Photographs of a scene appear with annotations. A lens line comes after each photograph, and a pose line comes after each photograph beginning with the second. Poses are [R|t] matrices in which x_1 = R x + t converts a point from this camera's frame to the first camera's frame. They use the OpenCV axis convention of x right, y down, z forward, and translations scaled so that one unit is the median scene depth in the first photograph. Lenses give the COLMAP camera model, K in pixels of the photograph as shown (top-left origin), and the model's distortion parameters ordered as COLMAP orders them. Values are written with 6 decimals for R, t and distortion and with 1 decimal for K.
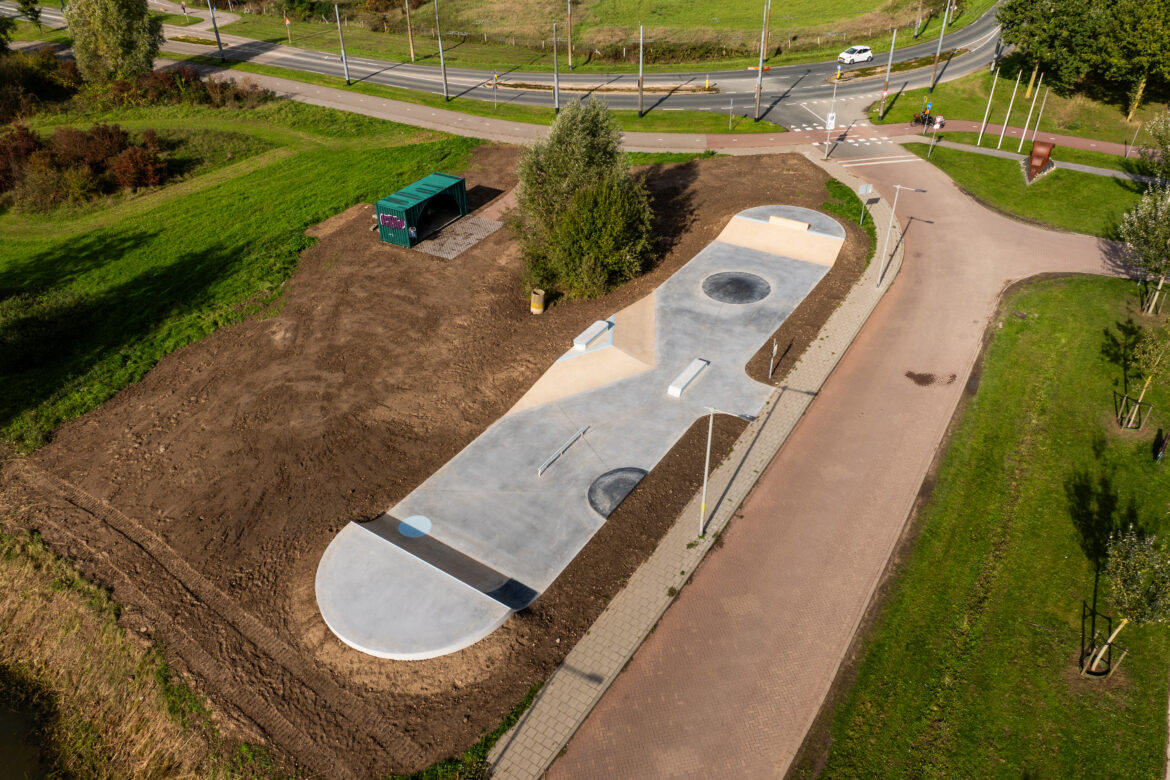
lens RADIAL K [[827.0, 0, 585.0], [0, 827.0, 390.0], [0, 0, 1]] dist [-0.038298, 0.006180]
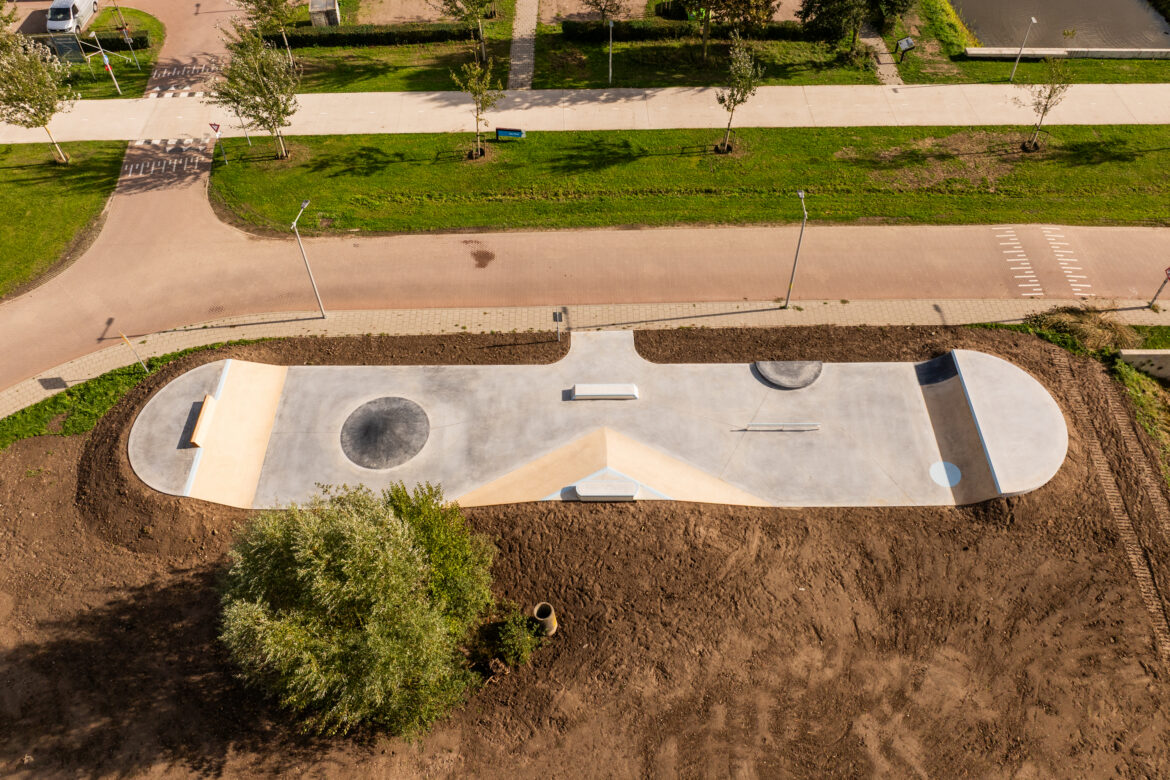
lens RADIAL K [[827.0, 0, 585.0], [0, 827.0, 390.0], [0, 0, 1]] dist [-0.038298, 0.006180]
pose [[-0.550488, -0.638493, 0.537856, -0.287485], [0.499626, 0.264183, 0.824974, -0.628000], [-0.668832, 0.722865, 0.173578, 0.658660]]
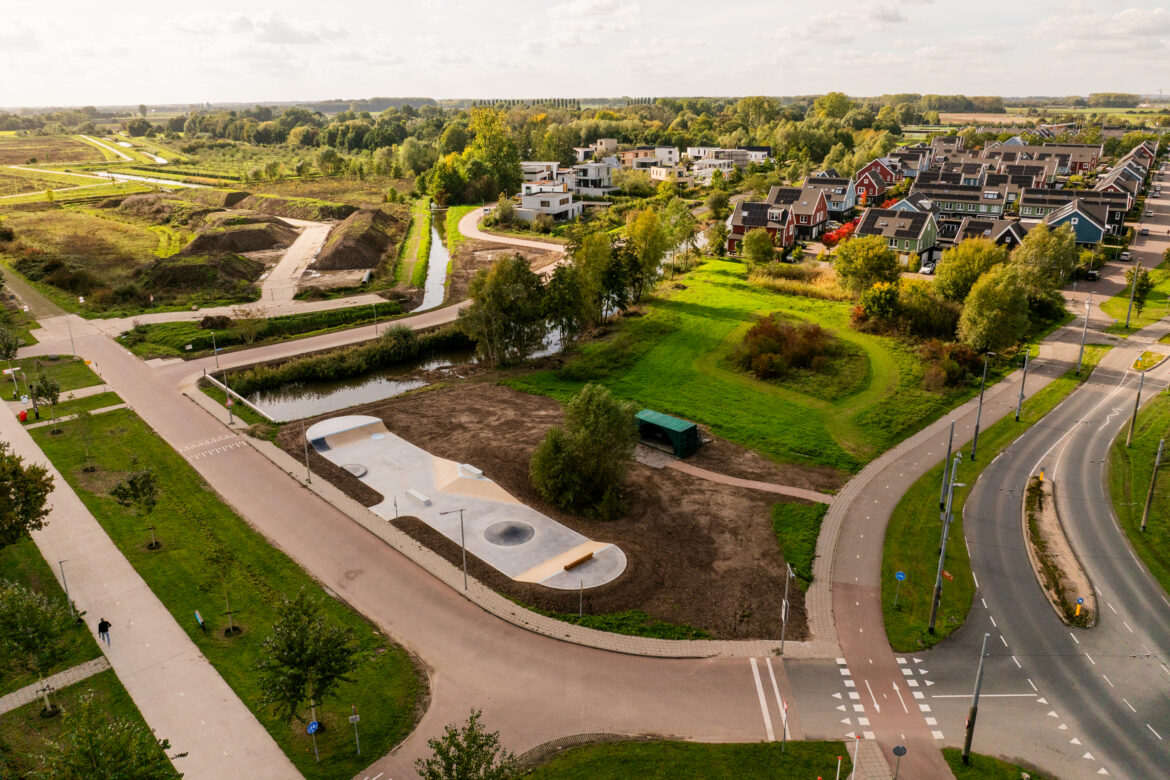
lens RADIAL K [[824.8, 0, 585.0], [0, 824.8, 358.6], [0, 0, 1]] dist [-0.040775, 0.010464]
pose [[-0.231805, 0.313800, -0.920758, 1.201358], [-0.554522, 0.735061, 0.390116, -0.855341], [0.799232, 0.601012, 0.003618, 0.853334]]
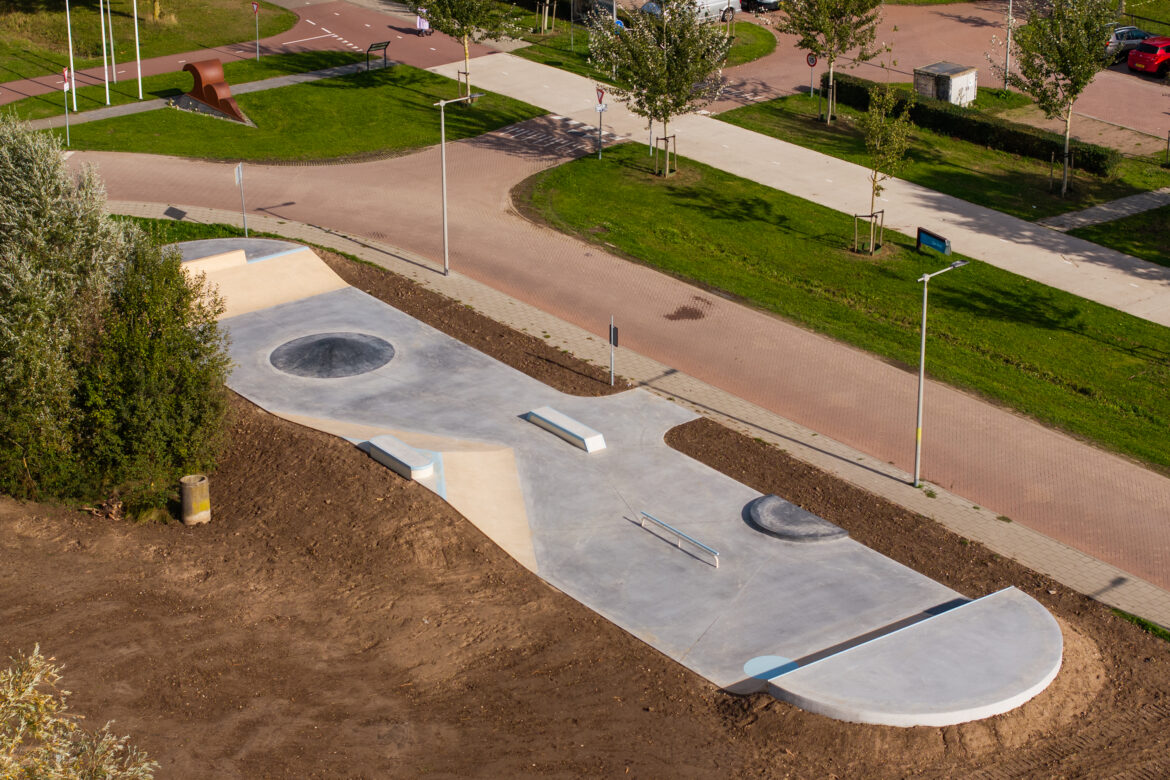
lens RADIAL K [[2459.6, 0, 585.0], [0, 2459.6, 390.0], [0, 0, 1]] dist [-0.114286, -0.422922]
pose [[0.350207, -0.330961, 0.876253, -1.106649], [0.545274, 0.832676, 0.096576, -0.158266], [-0.761598, 0.443976, 0.472074, 0.103477]]
